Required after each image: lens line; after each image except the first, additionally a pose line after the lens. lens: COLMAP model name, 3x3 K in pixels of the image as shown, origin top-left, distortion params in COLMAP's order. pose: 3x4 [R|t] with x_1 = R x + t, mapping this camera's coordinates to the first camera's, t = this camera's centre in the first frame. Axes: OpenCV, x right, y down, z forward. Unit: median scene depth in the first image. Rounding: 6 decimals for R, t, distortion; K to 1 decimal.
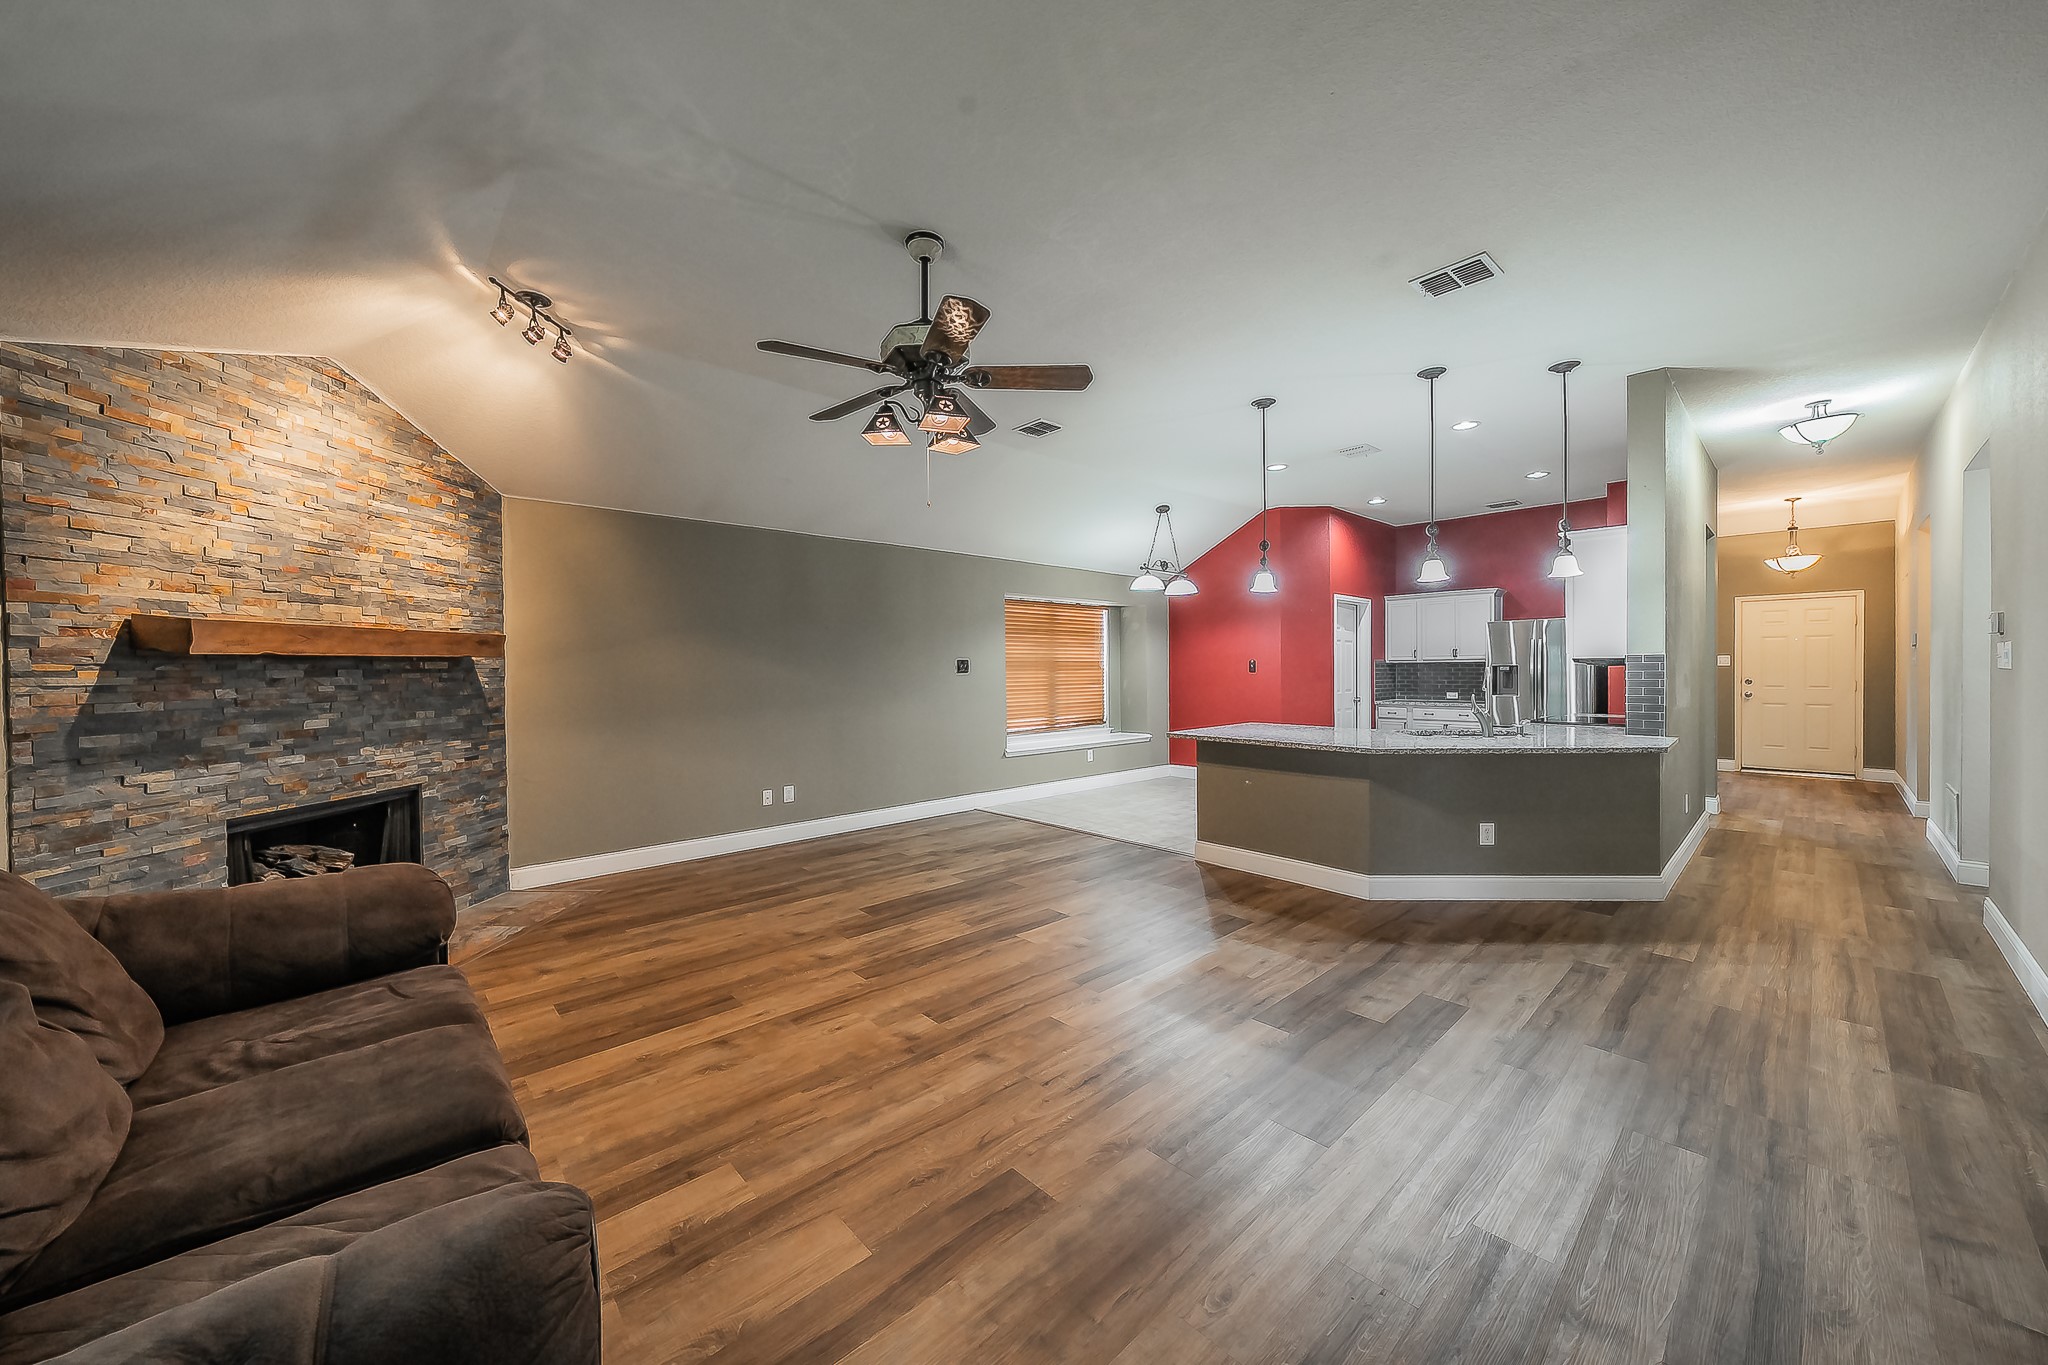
lens RADIAL K [[725.3, 0, 1001.0], [0, 725.3, 680.3], [0, 0, 1]] dist [-0.001896, 0.000021]
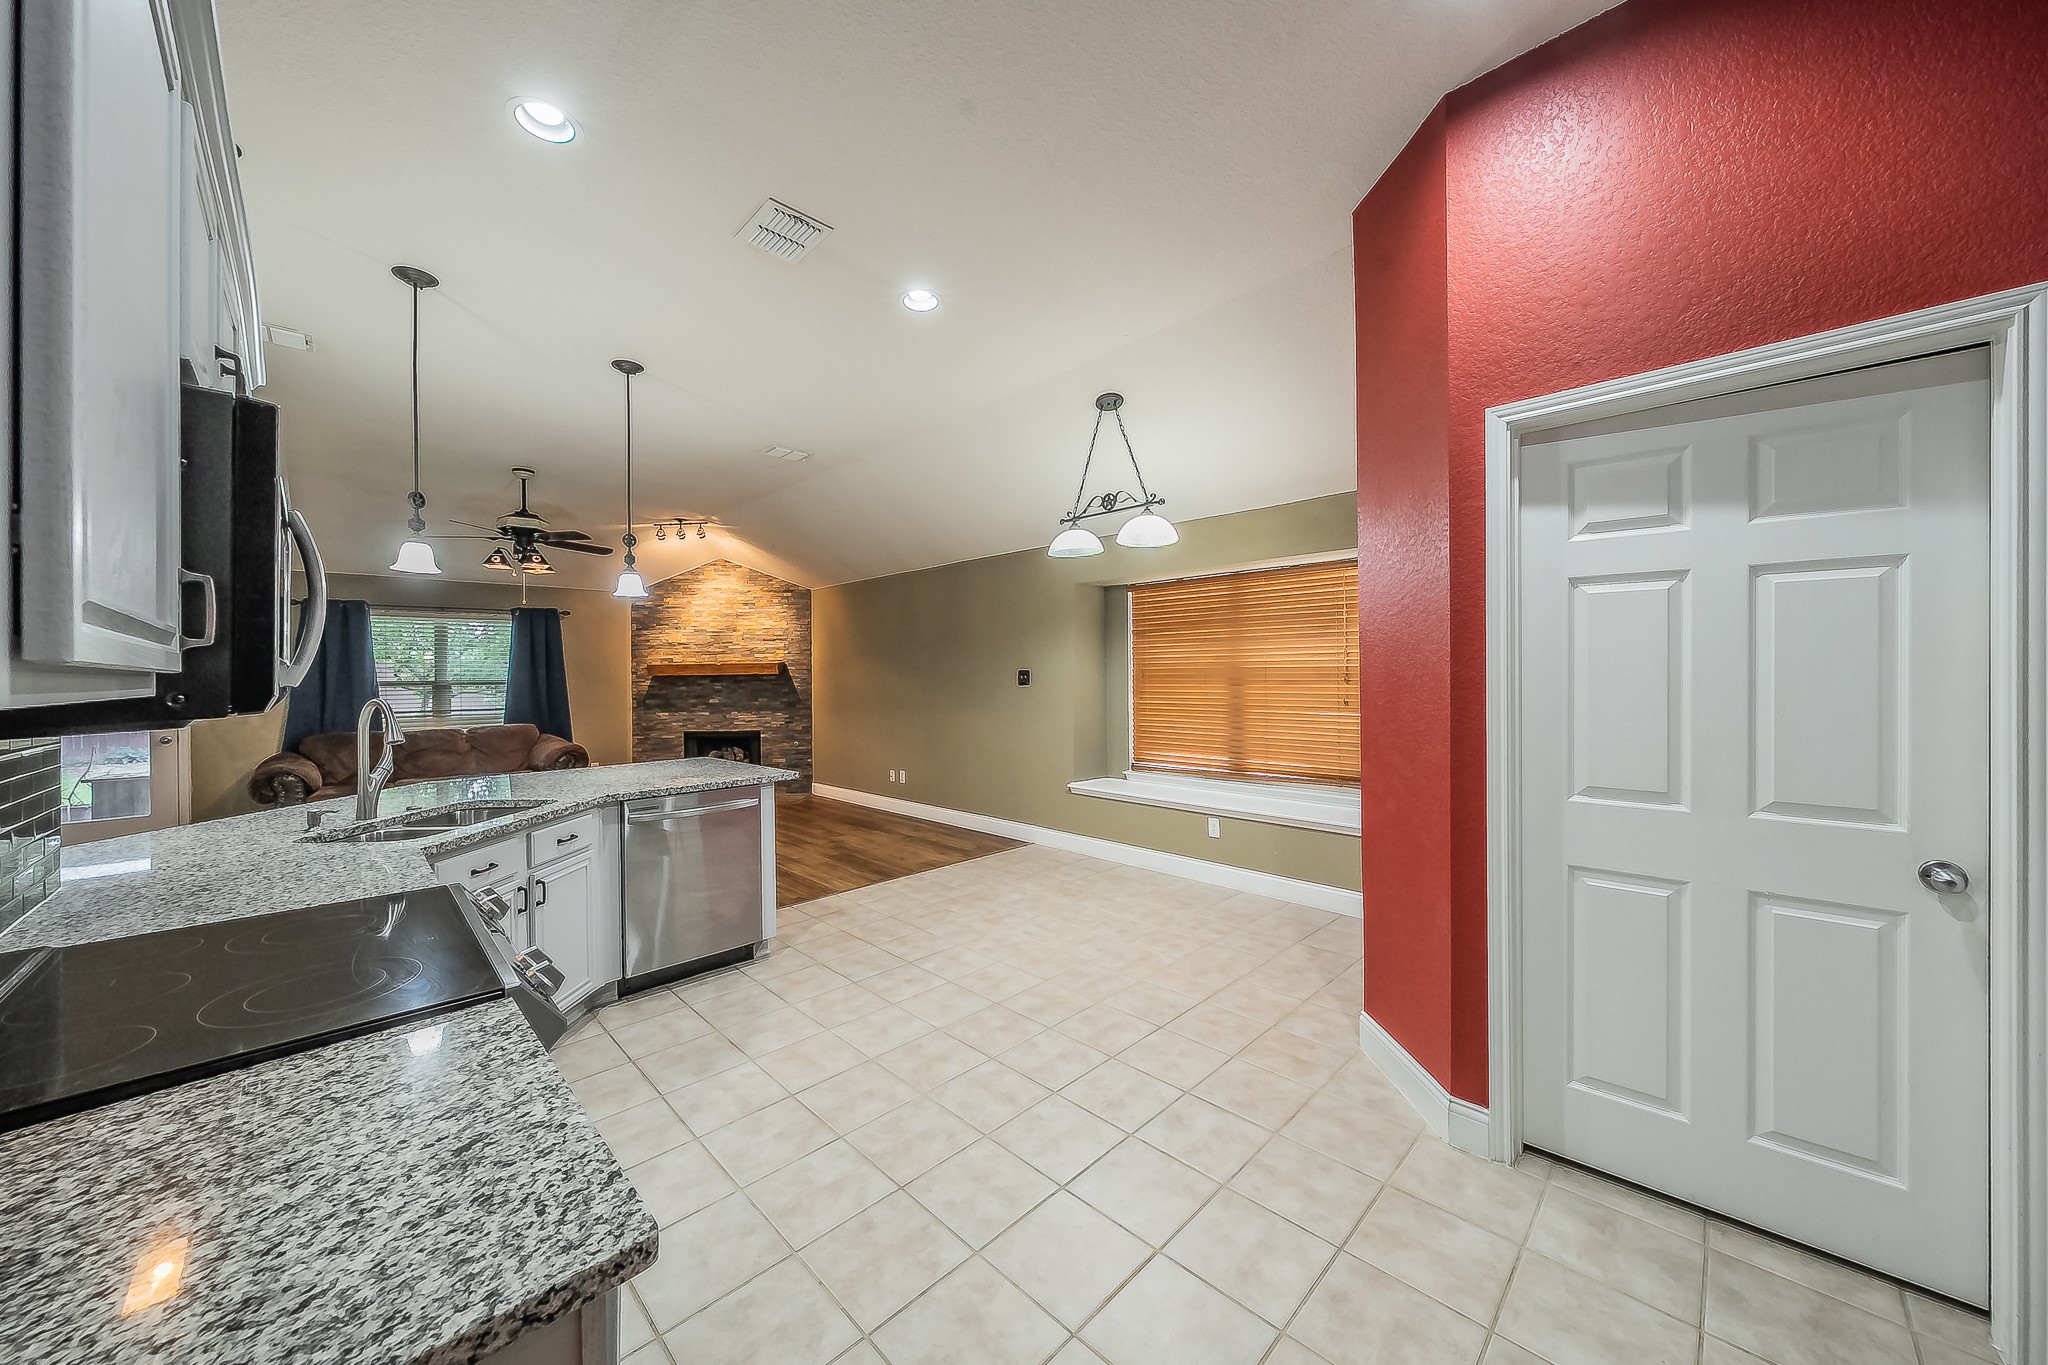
lens RADIAL K [[725.3, 0, 1051.4], [0, 725.3, 677.1], [0, 0, 1]] dist [-0.001896, 0.000021]
pose [[0.065056, 0.012385, -0.997805, 1.192677], [-0.006105, 0.999909, 0.012013, -0.044174], [0.997863, 0.005311, 0.065126, 1.395517]]
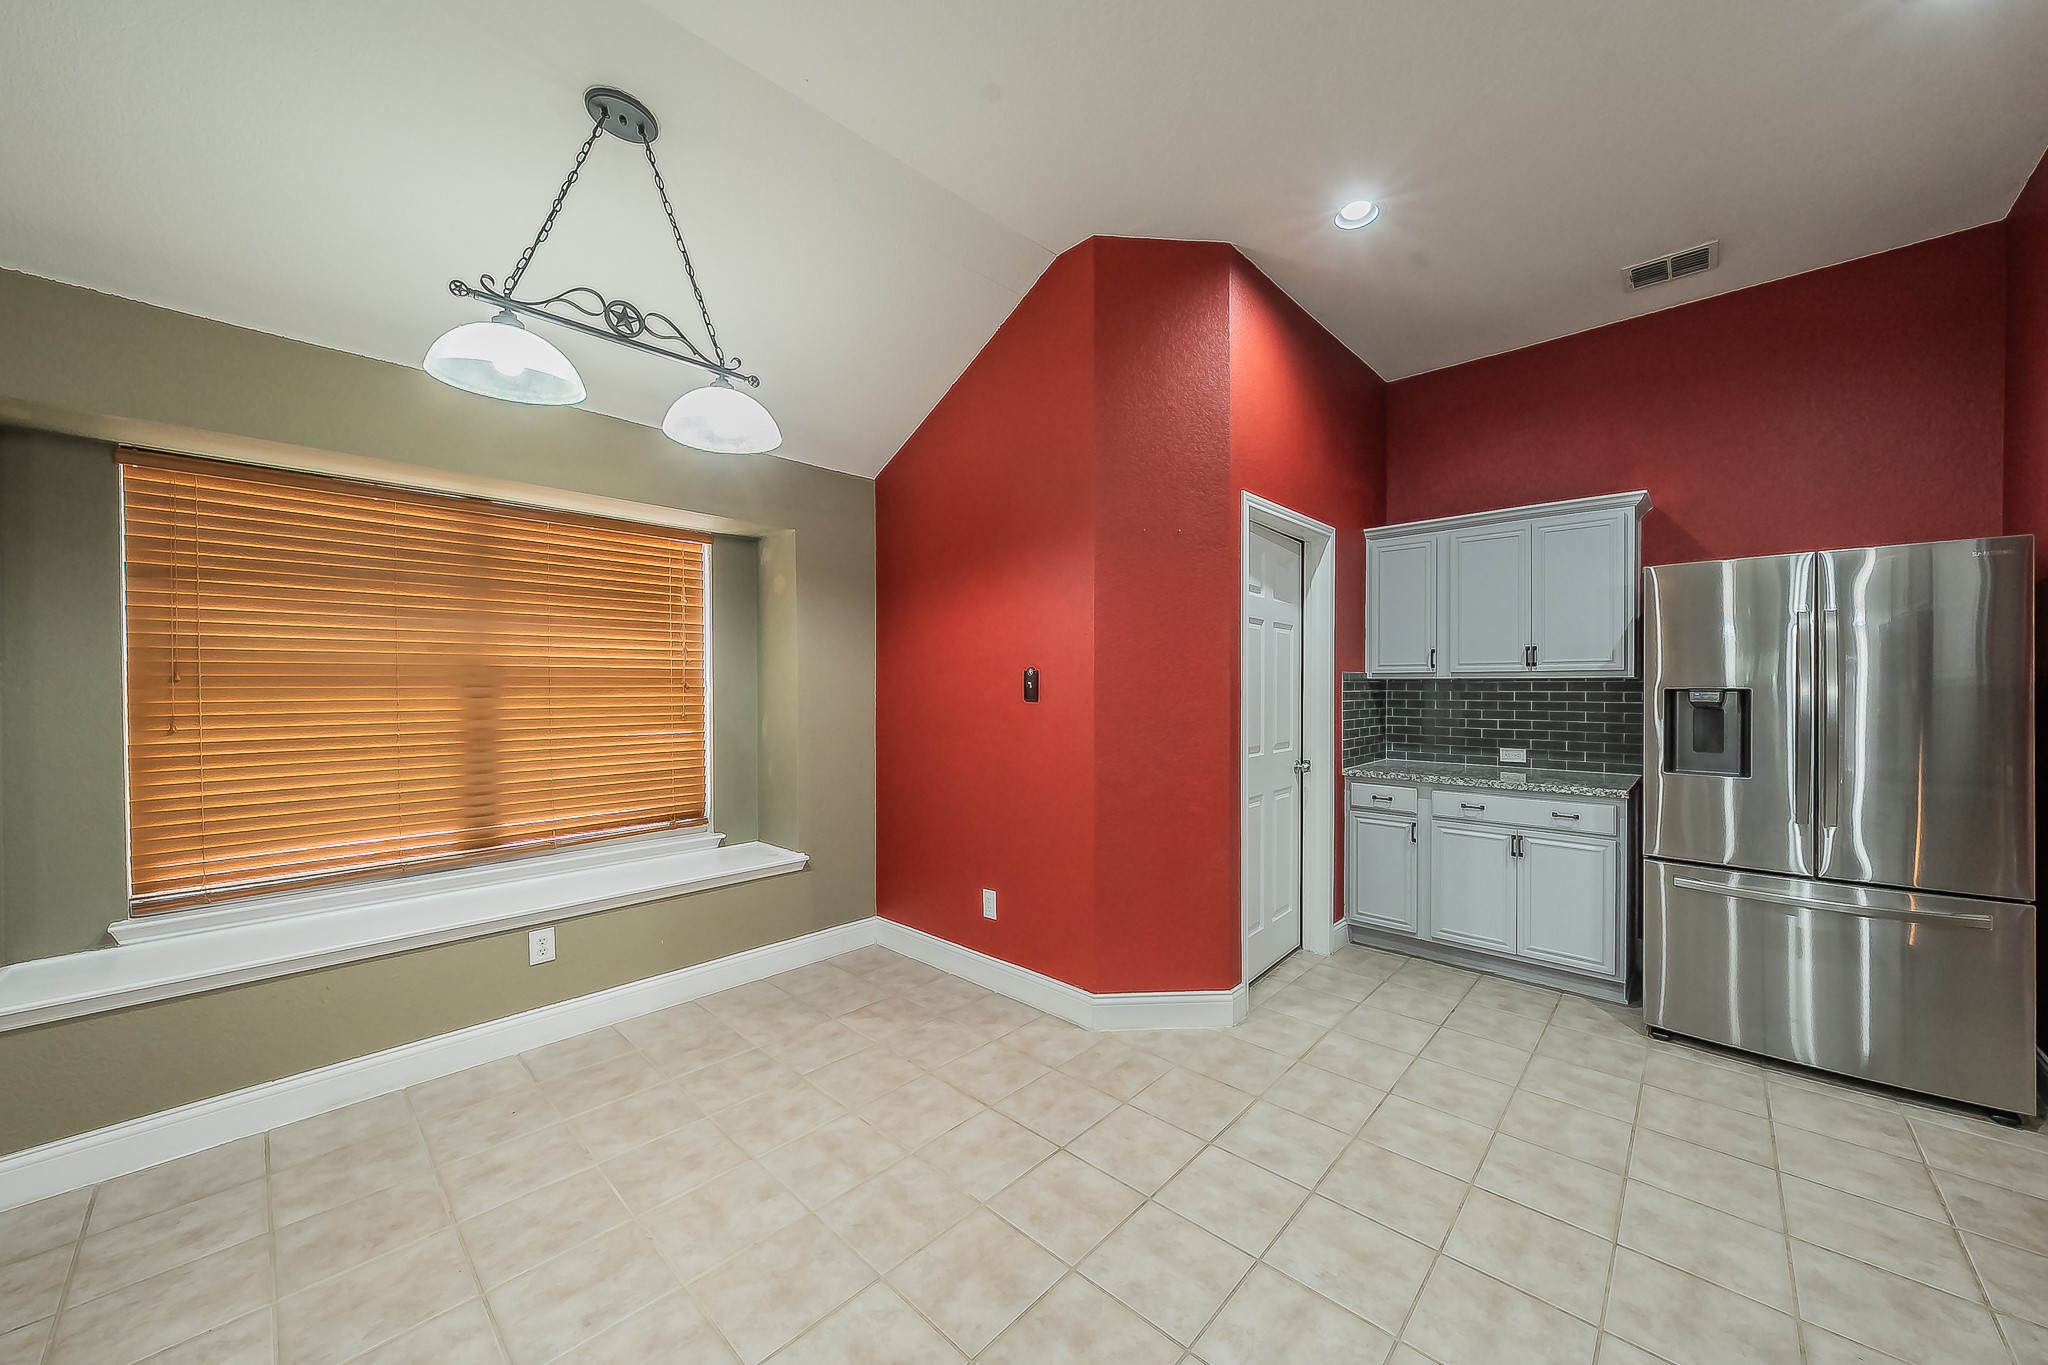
lens RADIAL K [[725.3, 0, 1030.3], [0, 725.3, 689.3], [0, 0, 1]] dist [-0.001896, 0.000021]
pose [[0.996453, 0.006023, 0.083932, 0.543436], [-0.005287, 0.999946, -0.008988, -0.024259], [-0.083982, 0.008512, 0.996431, 1.083372]]
